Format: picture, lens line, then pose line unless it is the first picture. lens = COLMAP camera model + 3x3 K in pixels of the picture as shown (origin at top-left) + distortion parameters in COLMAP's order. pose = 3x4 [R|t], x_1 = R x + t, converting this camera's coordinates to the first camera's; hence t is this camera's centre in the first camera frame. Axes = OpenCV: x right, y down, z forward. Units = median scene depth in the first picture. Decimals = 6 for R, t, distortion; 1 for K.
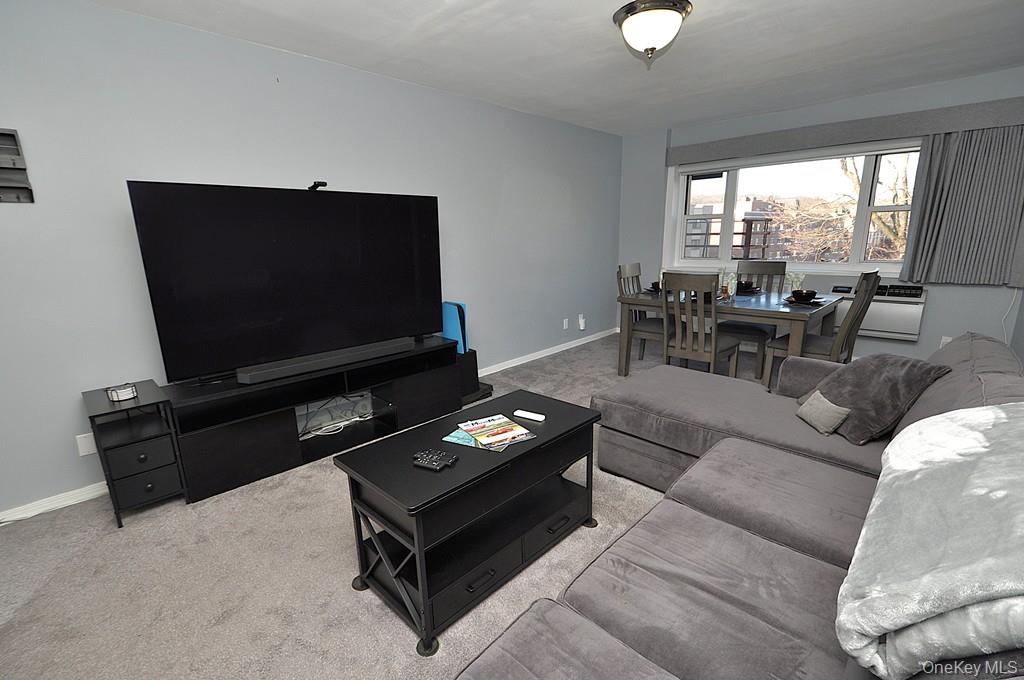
lens RADIAL K [[463.2, 0, 485.8], [0, 463.2, 357.4], [0, 0, 1]] dist [-0.000910, 0.001031]
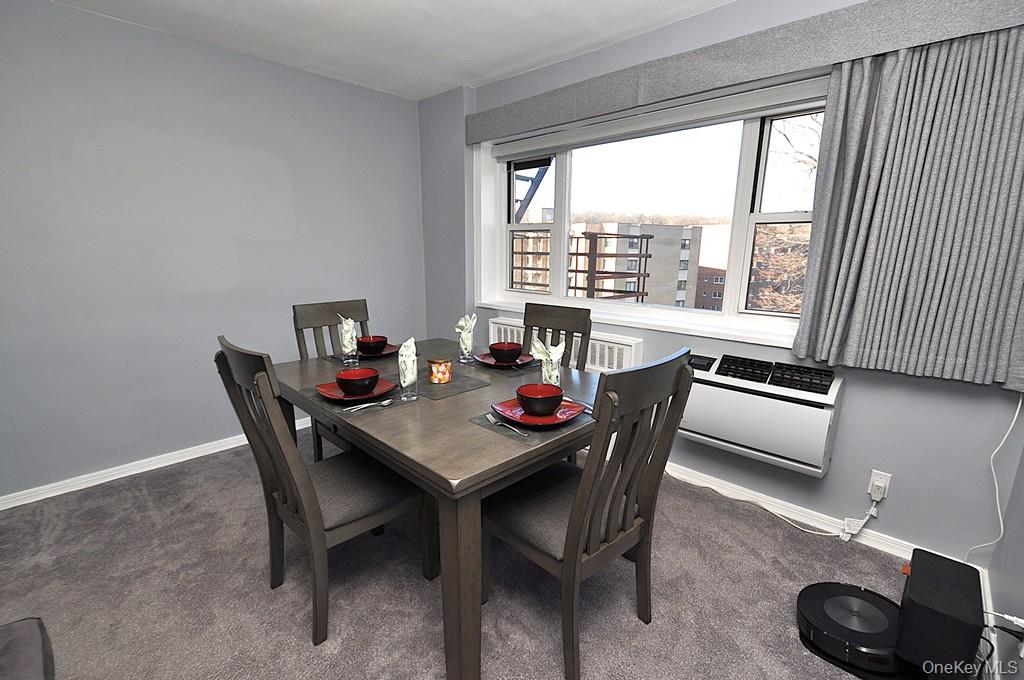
lens RADIAL K [[463.2, 0, 482.2], [0, 463.2, 360.0], [0, 0, 1]] dist [-0.000910, 0.001031]
pose [[0.999534, 0.029356, 0.008424, 0.563930], [-0.029152, 0.999303, -0.023328, -0.143571], [-0.009103, 0.023071, 0.999692, 0.507347]]
